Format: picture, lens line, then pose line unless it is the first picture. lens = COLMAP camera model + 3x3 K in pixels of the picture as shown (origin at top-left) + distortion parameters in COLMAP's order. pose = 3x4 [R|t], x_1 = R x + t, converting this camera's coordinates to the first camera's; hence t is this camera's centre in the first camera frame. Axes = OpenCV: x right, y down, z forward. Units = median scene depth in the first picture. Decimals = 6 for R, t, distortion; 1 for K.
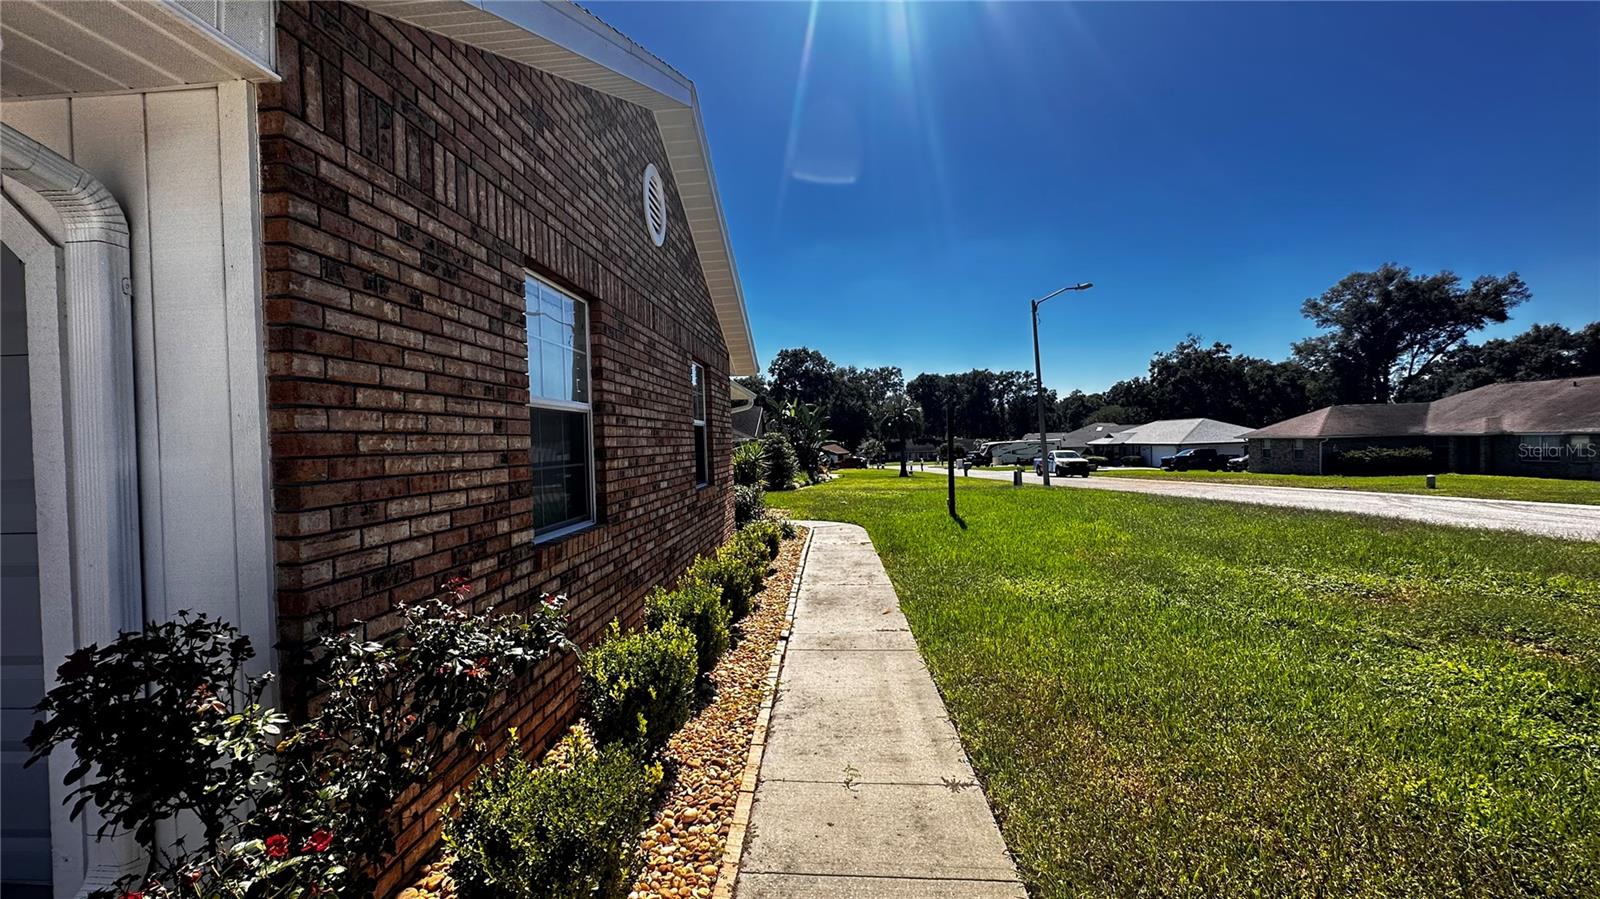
lens RADIAL K [[642.3, 0, 800.6], [0, 642.3, 452.3], [0, 0, 1]] dist [0.000883, 0.000992]
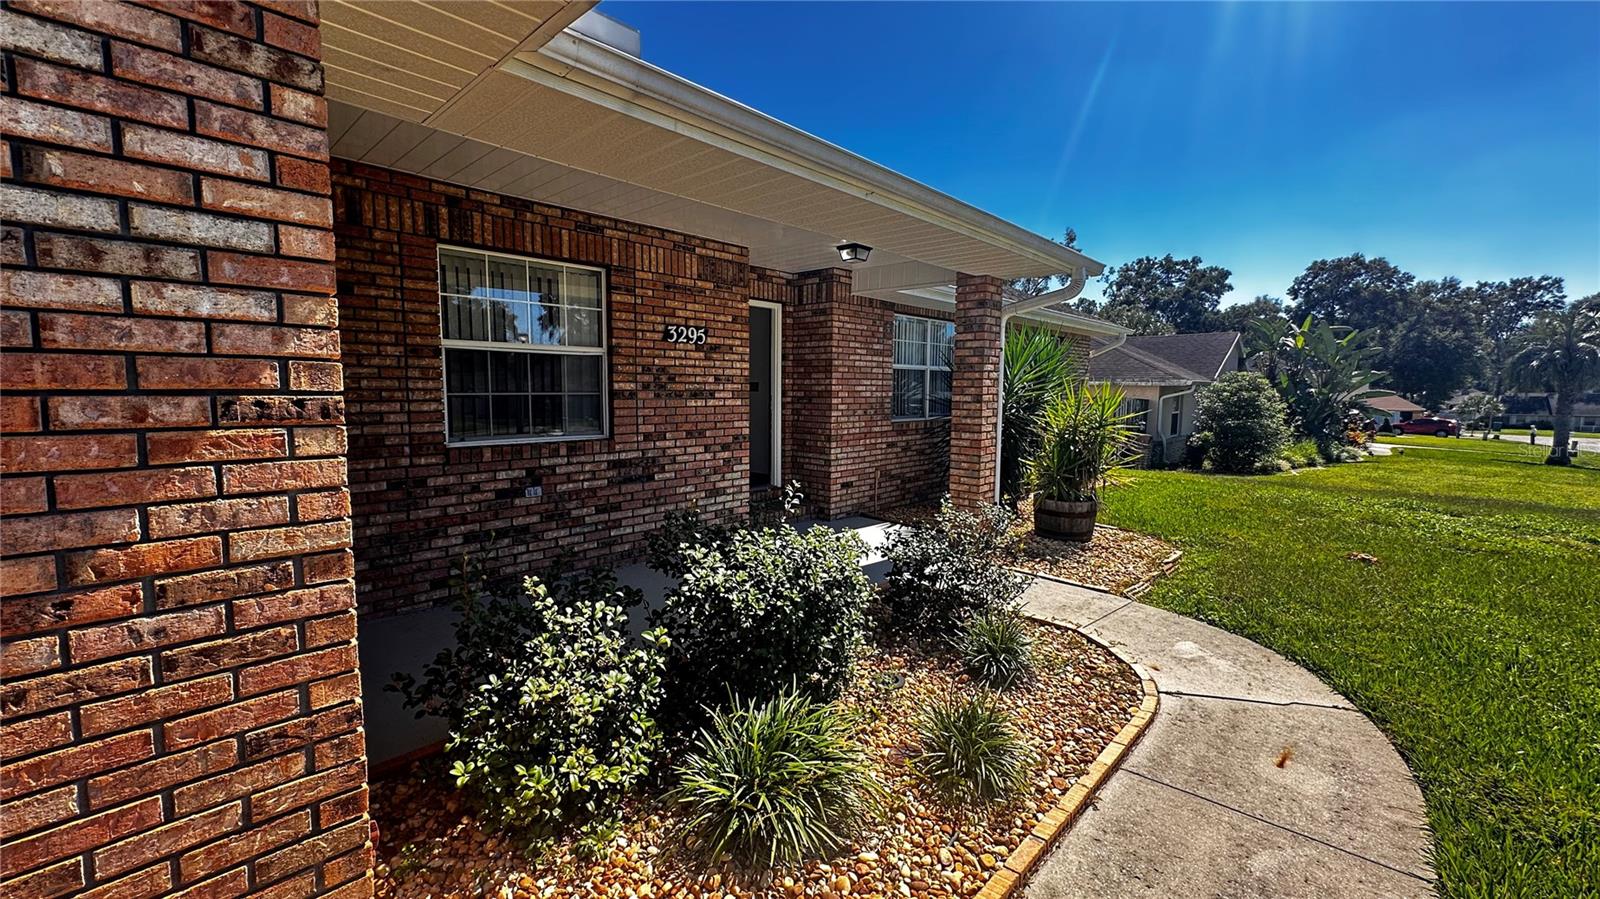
lens RADIAL K [[642.3, 0, 799.2], [0, 642.3, 455.0], [0, 0, 1]] dist [0.000883, 0.000992]
pose [[0.766217, 0.097646, -0.635120, 0.078782], [-0.037353, 0.993484, 0.107679, -0.010407], [0.641496, -0.058781, 0.764871, 0.832334]]
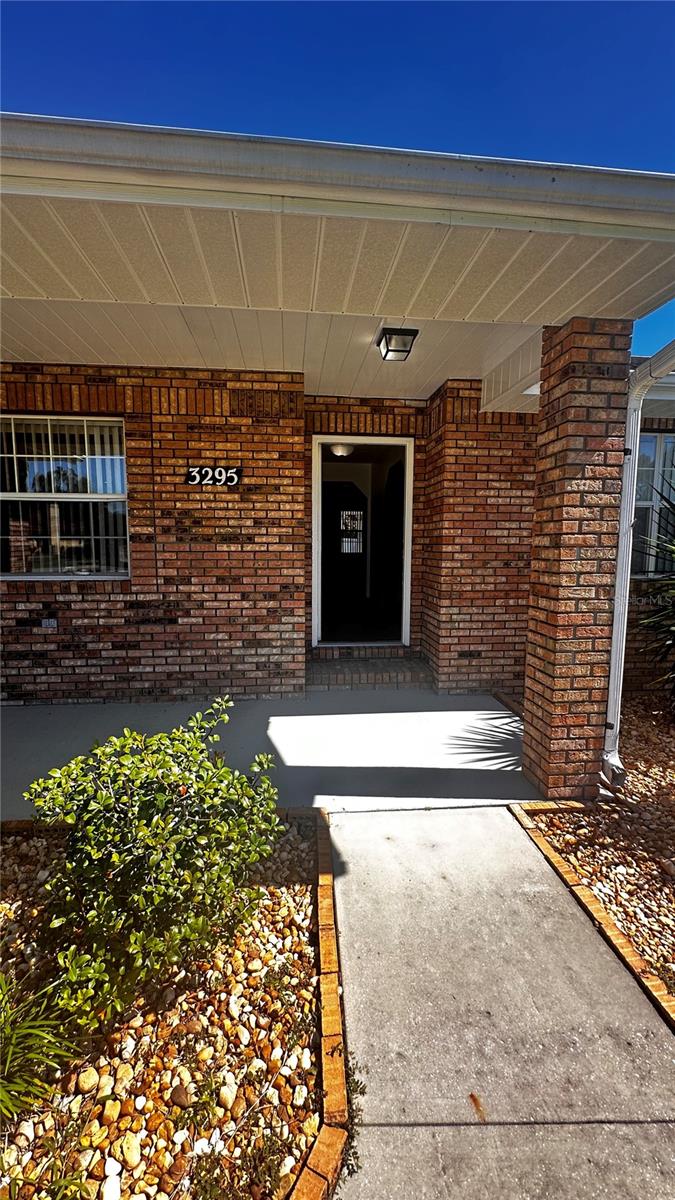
lens RADIAL K [[481.7, 0, 337.2], [0, 481.7, 600.4], [0, 0, 1]] dist [0.000883, 0.000992]
pose [[0.154209, 0.138726, -0.978251, 0.049624], [-0.023687, 0.990329, 0.136705, -0.001423], [0.987754, 0.002091, 0.156003, 1.539618]]
